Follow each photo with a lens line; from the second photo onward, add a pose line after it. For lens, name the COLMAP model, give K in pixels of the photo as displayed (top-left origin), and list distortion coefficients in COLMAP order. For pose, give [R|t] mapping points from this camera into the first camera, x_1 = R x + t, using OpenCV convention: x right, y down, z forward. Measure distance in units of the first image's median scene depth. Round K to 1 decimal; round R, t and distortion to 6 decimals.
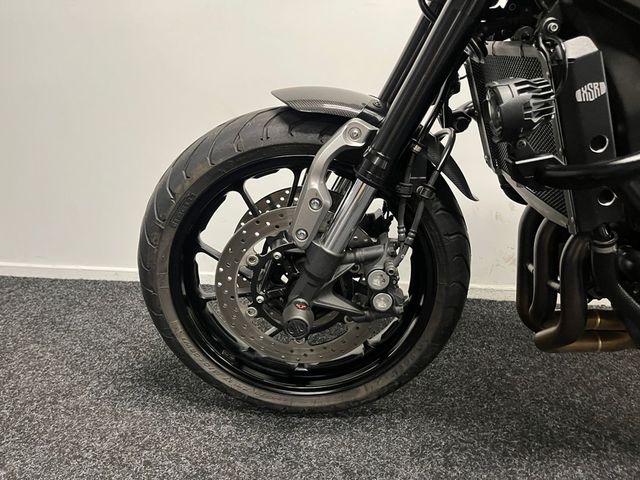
lens RADIAL K [[484.3, 0, 324.0], [0, 484.3, 239.8], [0, 0, 1]] dist [0.083673, -0.120739]
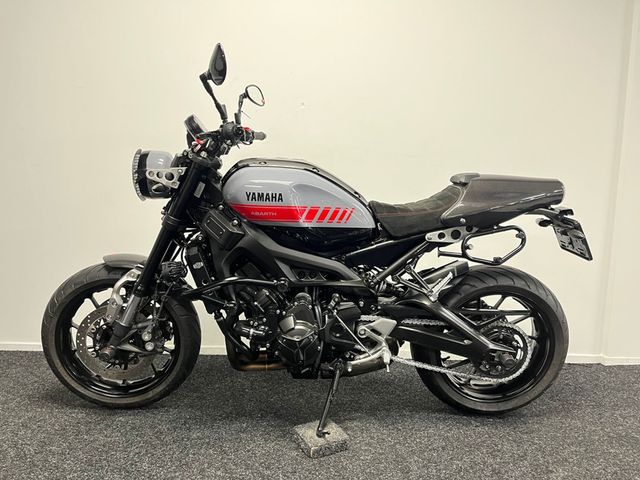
lens RADIAL K [[482.1, 0, 321.6], [0, 482.1, 244.5], [0, 0, 1]] dist [0.078611, -0.097327]
pose [[0.997586, -0.010903, 0.068582, 0.738483], [0.022312, 0.985559, -0.167854, 0.055536], [-0.065762, 0.168979, 0.983423, -1.319690]]
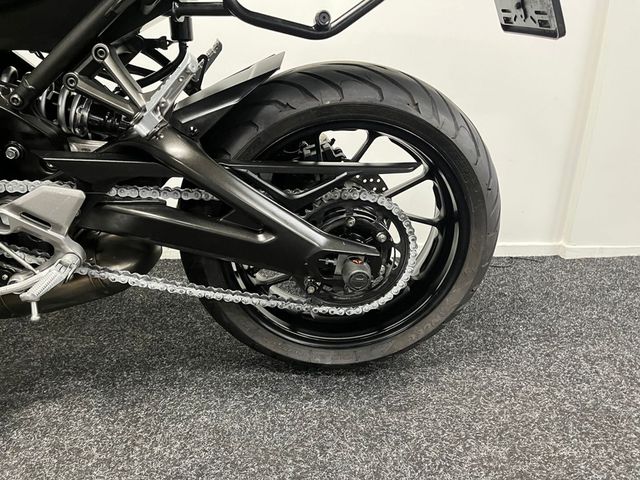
lens RADIAL K [[484.3, 0, 324.0], [0, 484.3, 239.8], [0, 0, 1]] dist [0.083673, -0.120739]
pose [[0.991127, -0.049642, 0.123303, 1.525117], [0.041974, 0.997065, 0.064028, 0.084004], [-0.126120, -0.058285, 0.990301, -0.097055]]
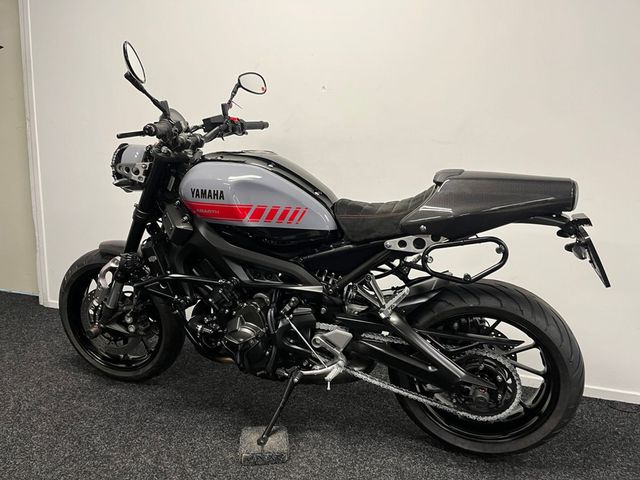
lens RADIAL K [[482.1, 0, 321.6], [0, 482.1, 244.5], [0, 0, 1]] dist [0.078611, -0.097327]
pose [[0.962788, 0.049608, -0.265667, 1.590790], [-0.079284, 0.991603, -0.102165, -0.112263], [0.258368, 0.119427, 0.958636, -1.099843]]
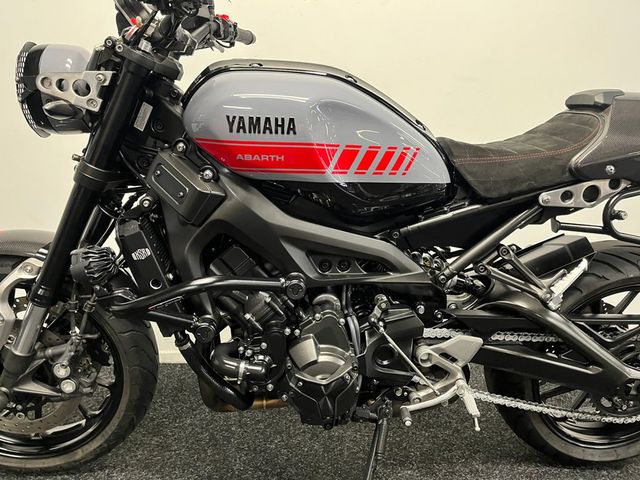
lens RADIAL K [[479.0, 0, 318.5], [0, 479.0, 241.4], [0, 0, 1]] dist [0.075641, -0.100173]
pose [[0.994225, -0.026479, 0.103999, 0.651066], [0.035602, 0.995583, -0.086874, -0.125484], [-0.101240, 0.090075, 0.990776, -0.428140]]
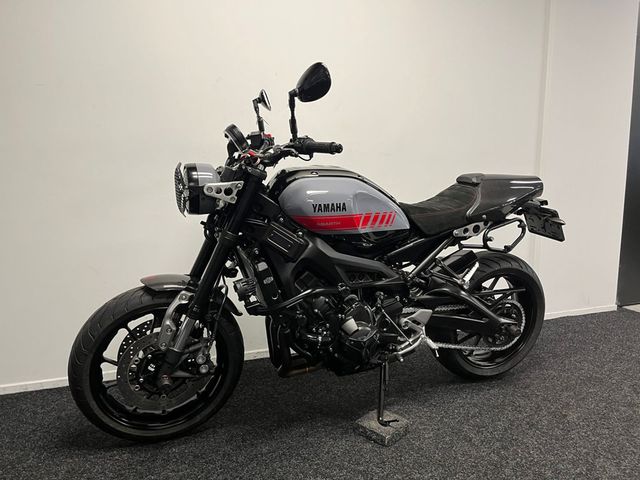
lens RADIAL K [[484.3, 0, 324.0], [0, 484.3, 239.8], [0, 0, 1]] dist [0.083673, -0.120739]
pose [[0.919812, -0.093671, 0.381014, -0.157566], [0.144798, 0.983577, -0.107751, -0.122201], [-0.364664, 0.154281, 0.918269, -1.234904]]
